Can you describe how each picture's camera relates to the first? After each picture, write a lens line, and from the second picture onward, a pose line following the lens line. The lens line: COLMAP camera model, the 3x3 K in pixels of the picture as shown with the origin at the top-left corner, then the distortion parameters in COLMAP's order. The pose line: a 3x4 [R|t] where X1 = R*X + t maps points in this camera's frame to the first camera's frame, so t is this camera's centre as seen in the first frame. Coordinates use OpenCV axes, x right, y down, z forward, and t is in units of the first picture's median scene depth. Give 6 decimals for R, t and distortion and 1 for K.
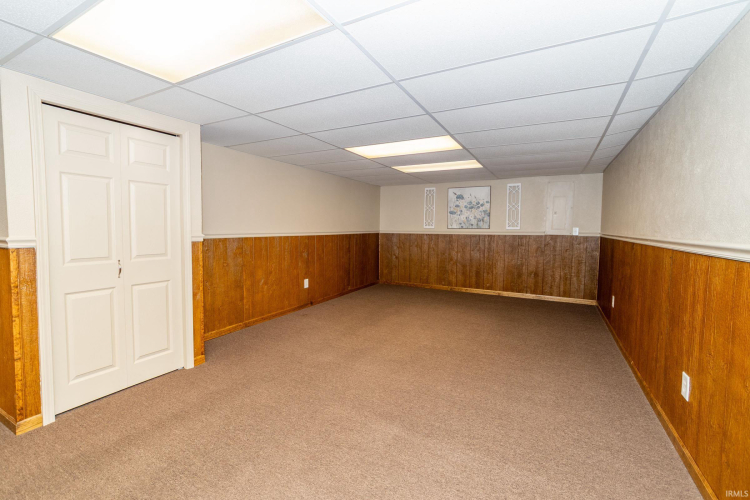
lens RADIAL K [[331.9, 0, 369.9], [0, 331.9, 248.4], [0, 0, 1]] dist [0.003071, 0.000392]
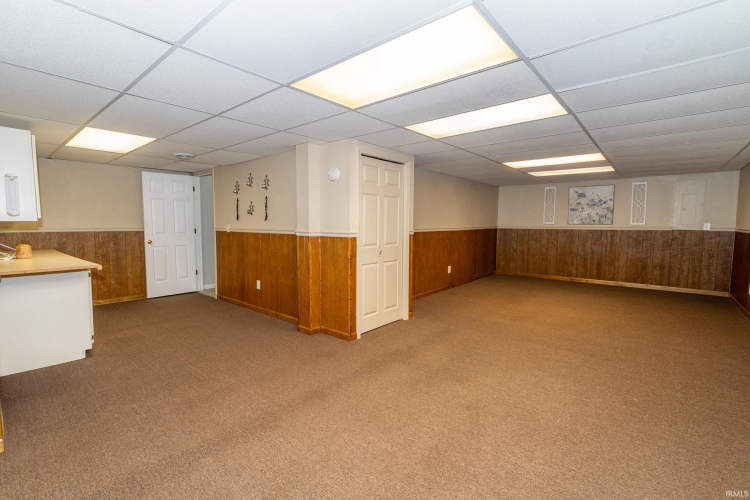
lens RADIAL K [[331.9, 0, 379.7], [0, 331.9, 248.6], [0, 0, 1]] dist [0.003071, 0.000392]
pose [[0.979884, 0.009886, -0.199323, -0.179710], [-0.007263, 0.999877, 0.013887, 0.011062], [0.199436, -0.012160, 0.979835, -0.232925]]
